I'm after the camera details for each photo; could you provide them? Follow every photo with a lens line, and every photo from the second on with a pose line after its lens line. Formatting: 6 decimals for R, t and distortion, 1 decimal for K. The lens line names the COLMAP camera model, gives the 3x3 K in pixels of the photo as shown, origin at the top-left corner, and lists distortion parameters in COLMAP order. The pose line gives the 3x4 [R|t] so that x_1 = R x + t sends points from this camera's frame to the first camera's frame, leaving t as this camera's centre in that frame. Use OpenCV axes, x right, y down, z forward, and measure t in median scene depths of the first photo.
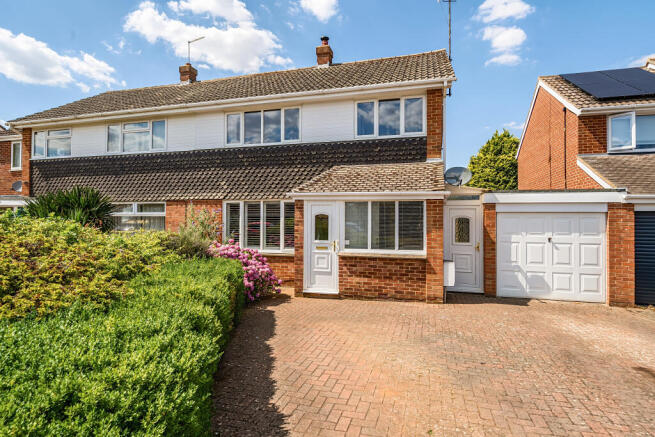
lens RADIAL K [[362.6, 0, 327.5], [0, 362.6, 218.5], [0, 0, 1]] dist [0.001200, -0.000034]
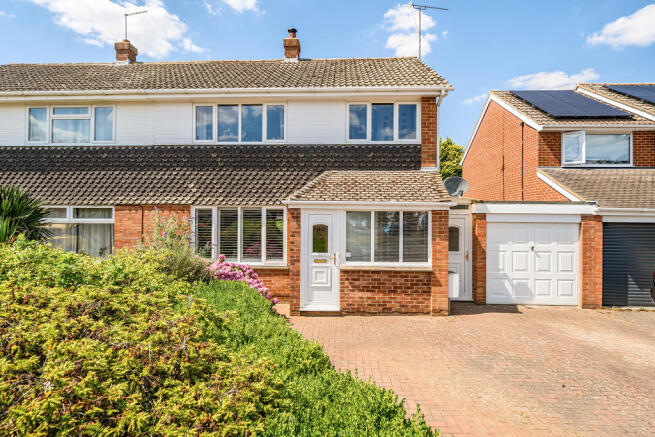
lens RADIAL K [[362.6, 0, 327.5], [0, 362.6, 218.5], [0, 0, 1]] dist [0.001200, -0.000034]
pose [[0.972774, 0.001819, 0.231747, -0.200623], [-0.004219, 0.999942, 0.009862, -0.034002], [-0.231715, -0.010572, 0.972726, 0.100366]]
